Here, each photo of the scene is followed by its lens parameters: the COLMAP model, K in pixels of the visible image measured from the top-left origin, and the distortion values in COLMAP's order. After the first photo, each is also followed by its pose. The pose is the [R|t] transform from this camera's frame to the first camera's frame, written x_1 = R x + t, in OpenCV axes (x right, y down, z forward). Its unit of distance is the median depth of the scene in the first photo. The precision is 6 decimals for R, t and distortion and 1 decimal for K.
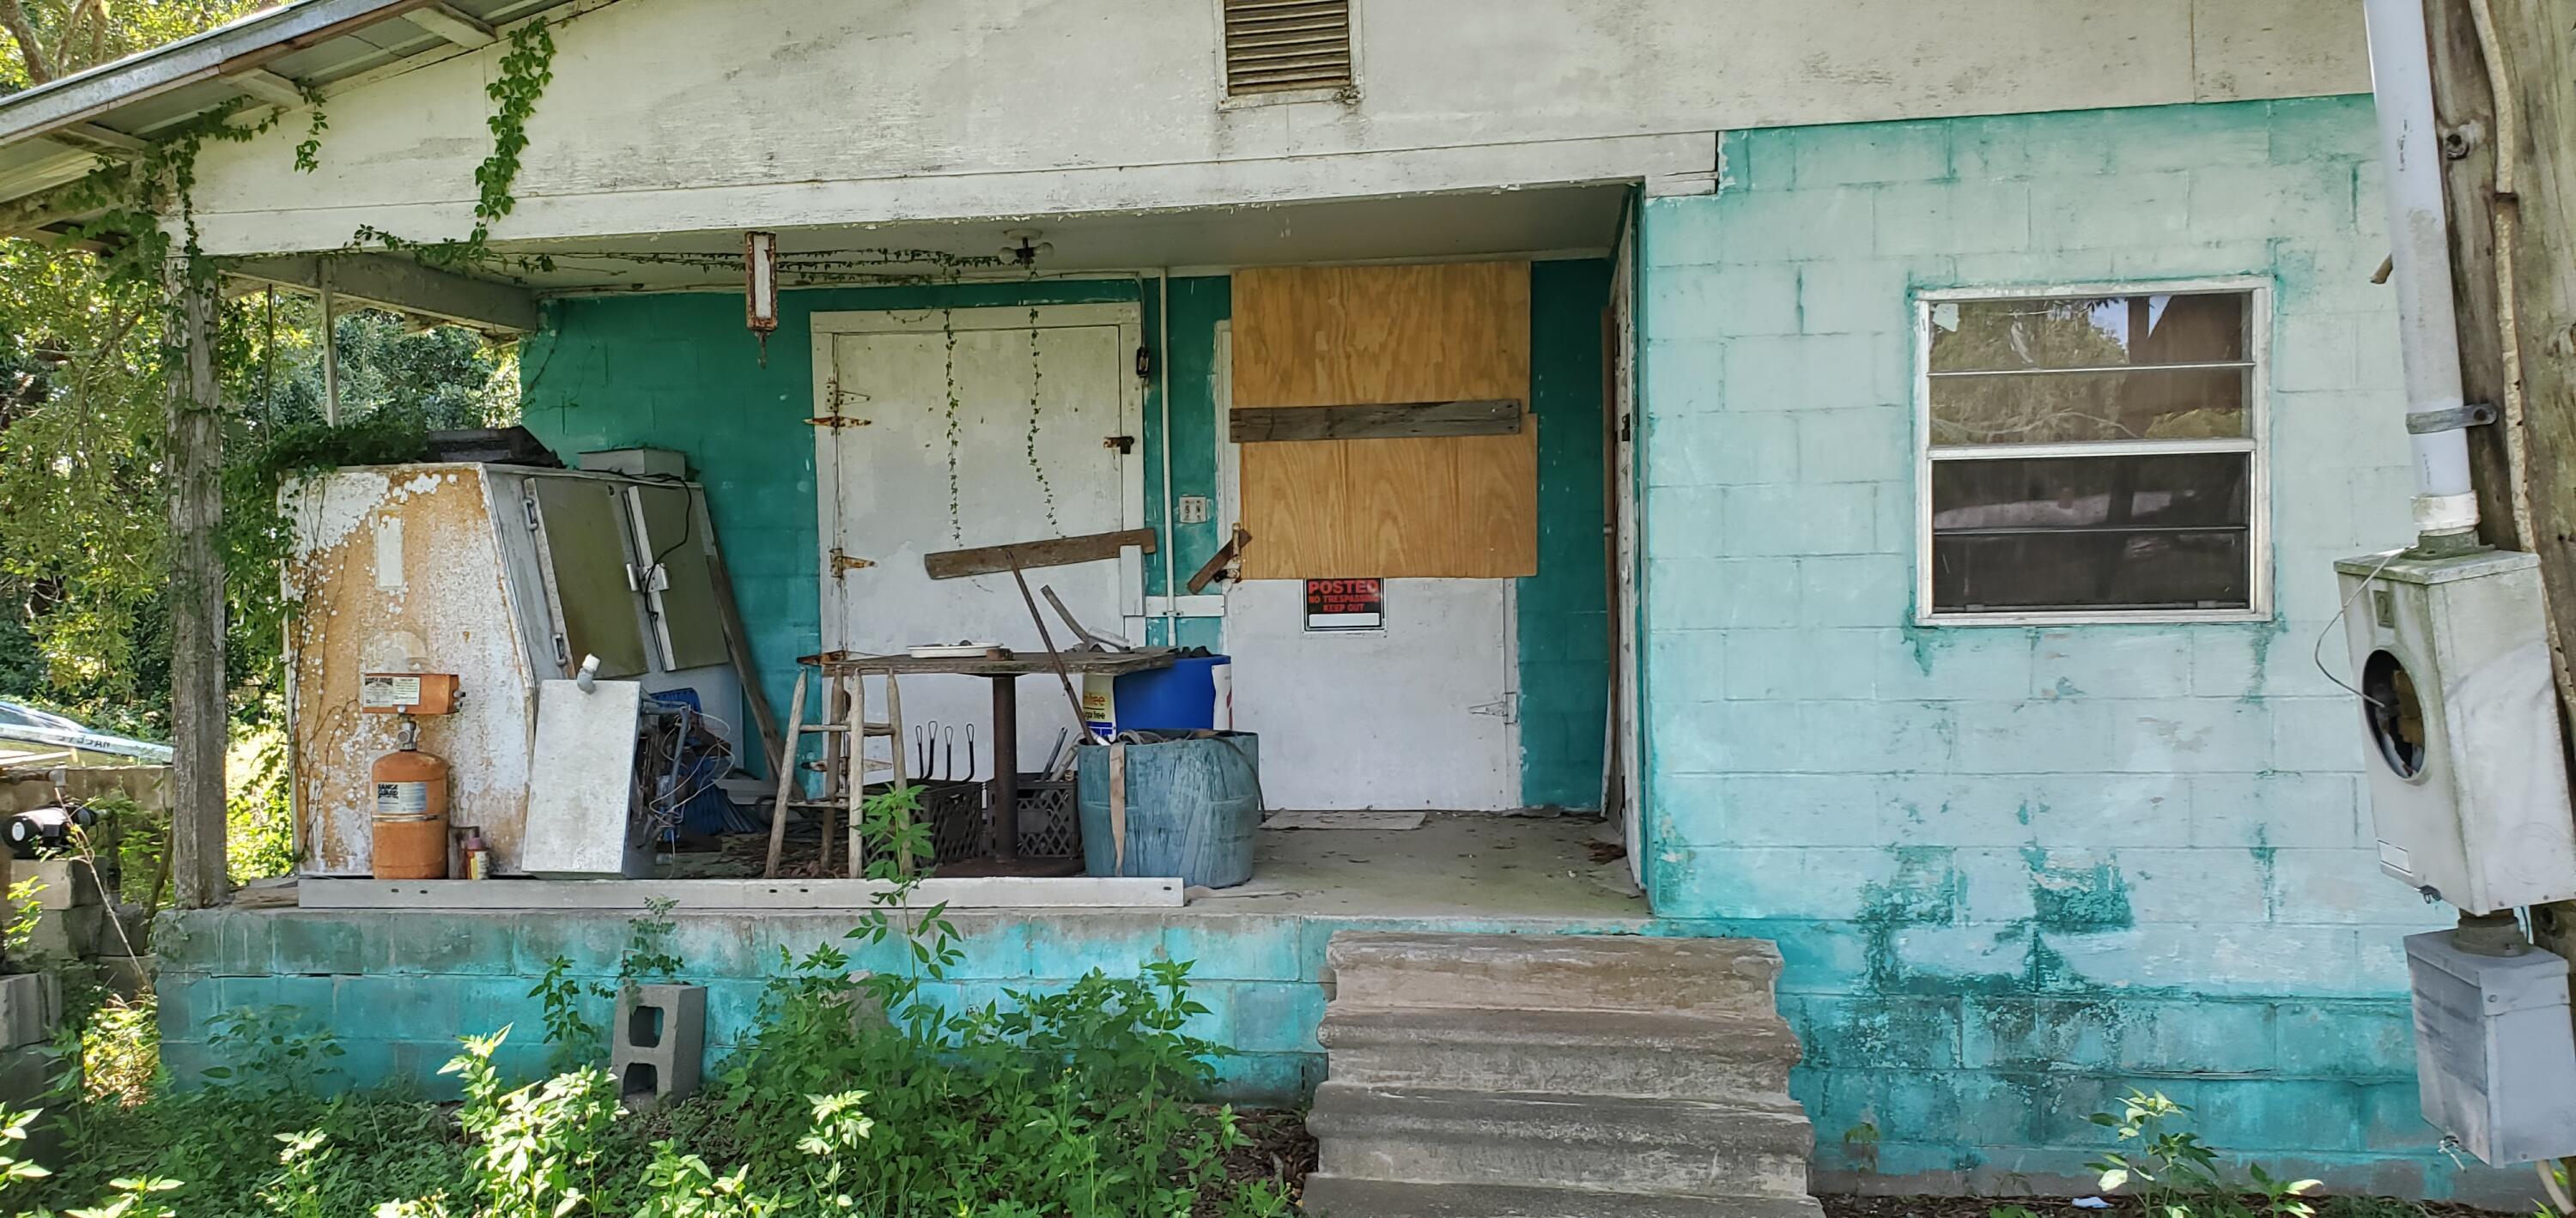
lens RADIAL K [[1976.0, 0, 1288.0], [0, 1976.0, 609.0], [0, 0, 1]] dist [0.004131, 0.001374]
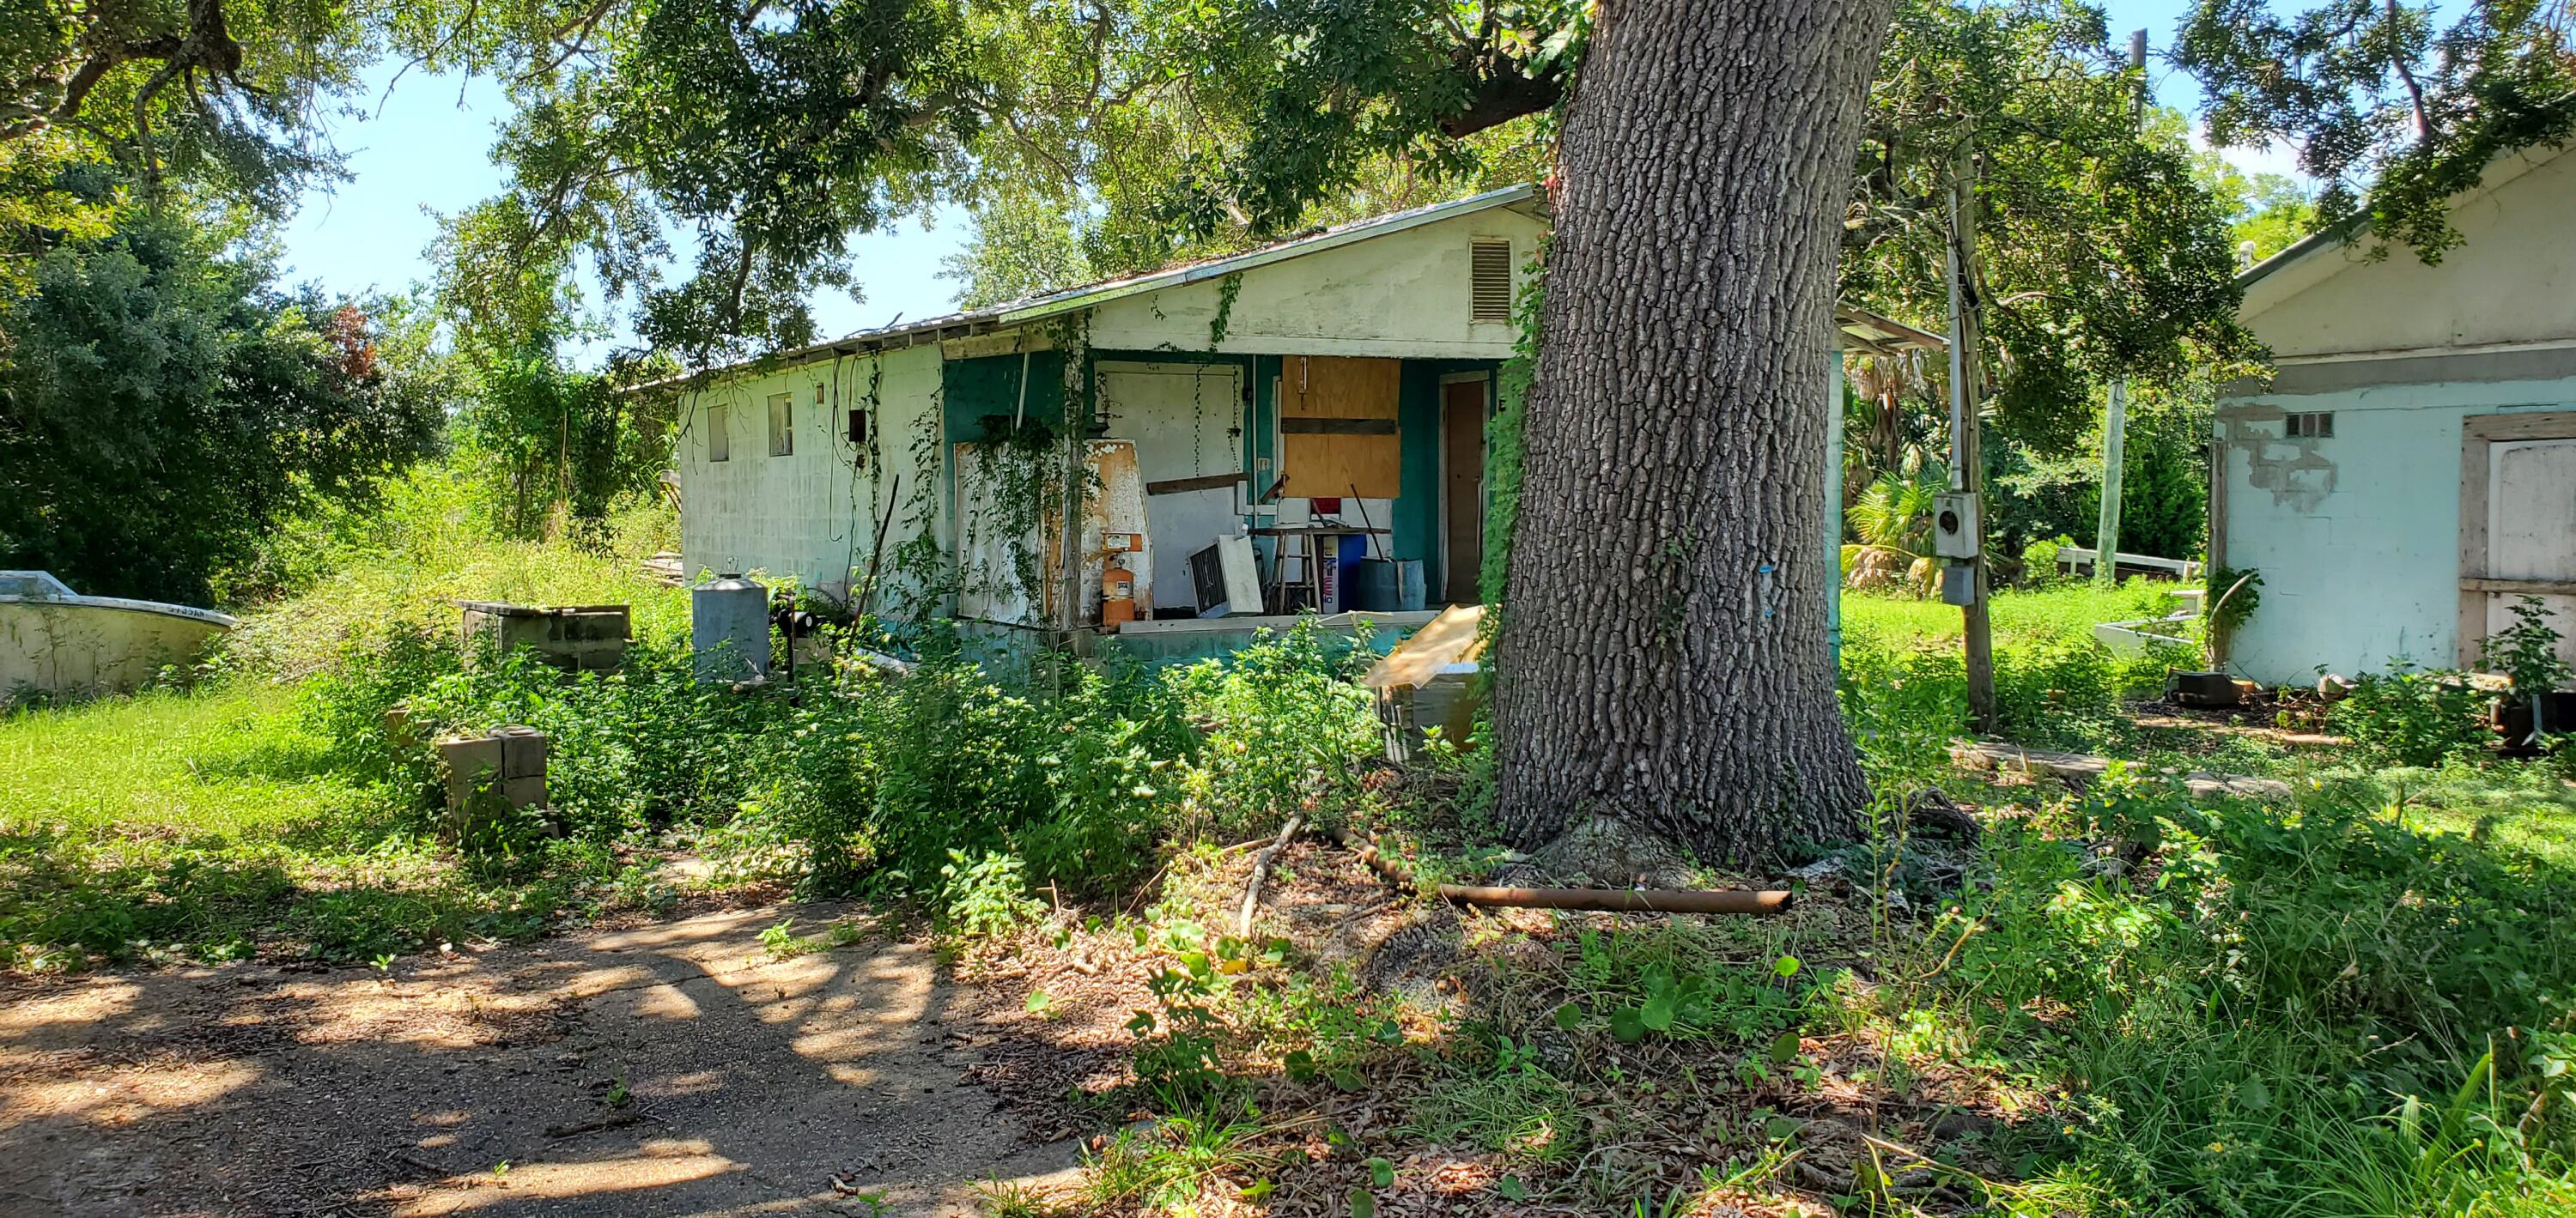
lens RADIAL K [[1976.0, 0, 1288.0], [0, 1976.0, 609.0], [0, 0, 1]] dist [0.004131, 0.001374]
pose [[0.825277, -0.015873, 0.564506, -1.224946], [-0.001690, 0.999531, 0.030576, 0.039801], [-0.564726, -0.026188, 0.824863, -0.763226]]
